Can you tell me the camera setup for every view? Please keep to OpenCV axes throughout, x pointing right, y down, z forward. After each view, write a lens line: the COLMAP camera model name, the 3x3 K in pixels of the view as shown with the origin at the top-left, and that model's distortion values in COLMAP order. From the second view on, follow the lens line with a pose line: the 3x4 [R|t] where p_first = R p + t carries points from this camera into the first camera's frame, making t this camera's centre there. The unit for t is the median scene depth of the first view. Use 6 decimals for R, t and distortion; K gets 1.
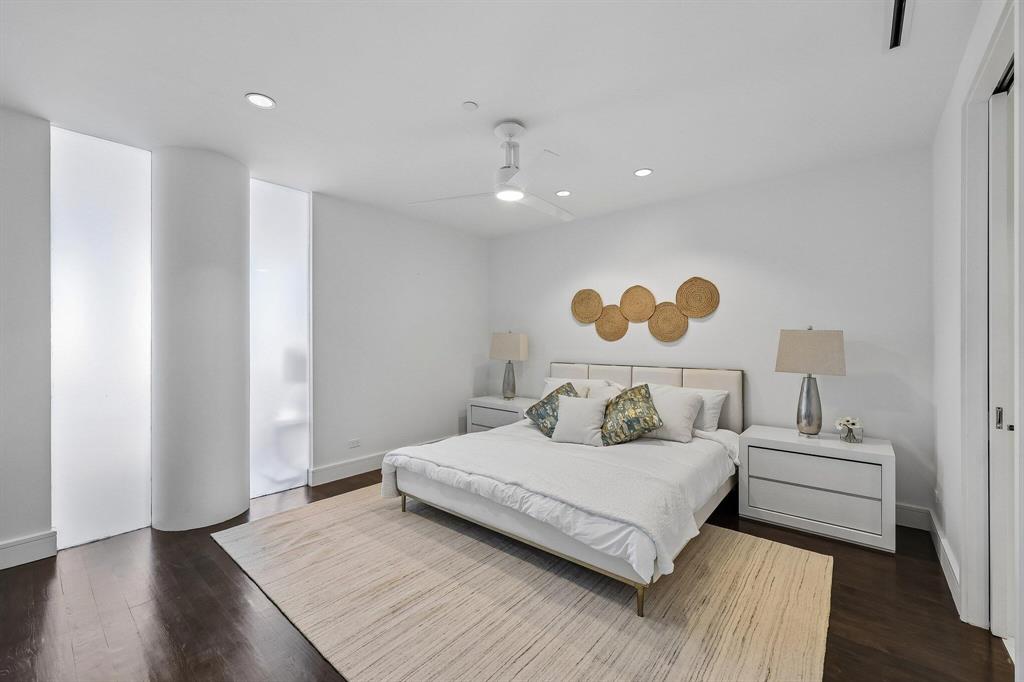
lens RADIAL K [[415.8, 0, 513.5], [0, 415.8, 339.9], [0, 0, 1]] dist [0.001143, 0.000437]
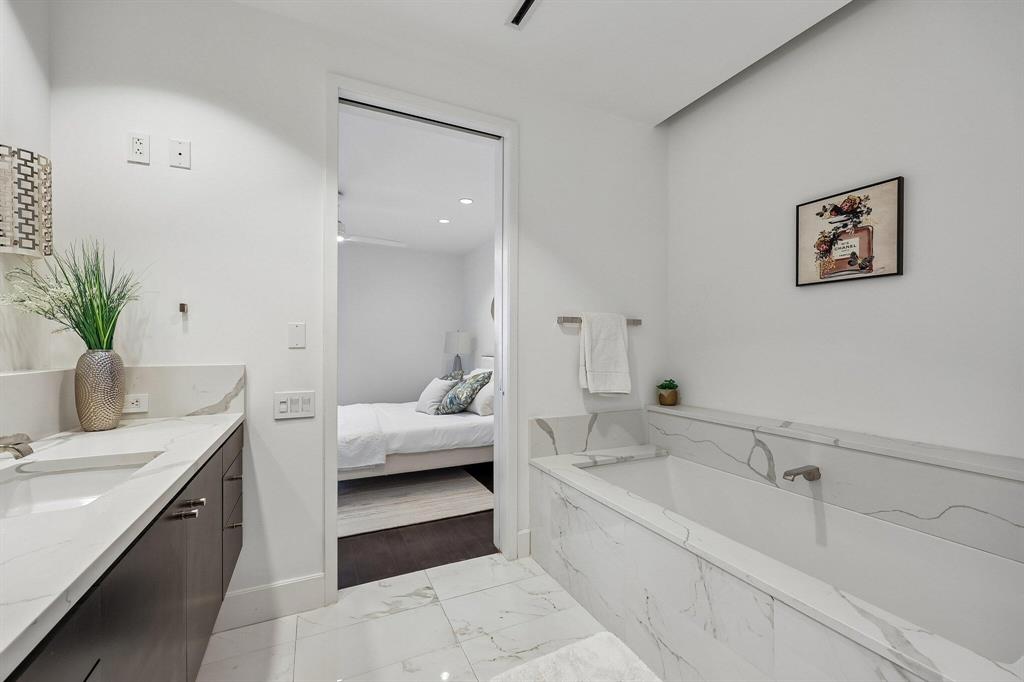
lens RADIAL K [[415.8, 0, 513.3], [0, 415.8, 345.8], [0, 0, 1]] dist [0.001143, 0.000437]
pose [[0.916521, 0.003659, -0.399971, 1.203255], [-0.001109, 0.999978, 0.006608, 0.030485], [0.399986, -0.005613, 0.916504, -0.134202]]
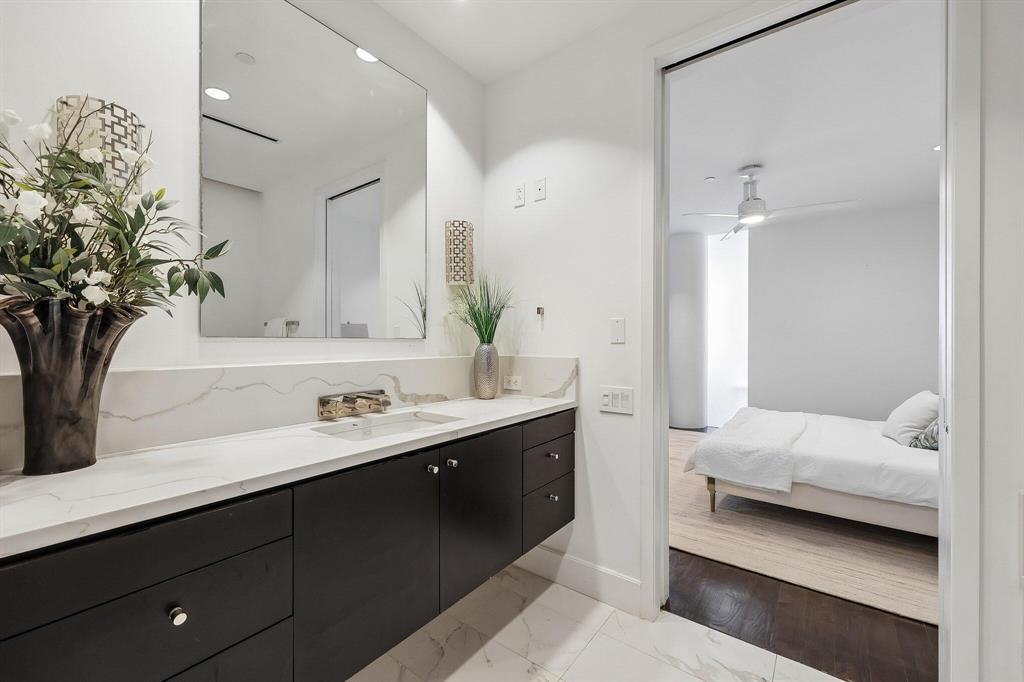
lens RADIAL K [[415.8, 0, 512.9], [0, 415.8, 338.8], [0, 0, 1]] dist [0.001143, 0.000437]
pose [[0.062419, -0.001934, -0.998048, 1.282012], [0.004222, 0.999990, -0.001674, 0.032425], [0.998041, -0.004110, 0.062427, 0.144962]]
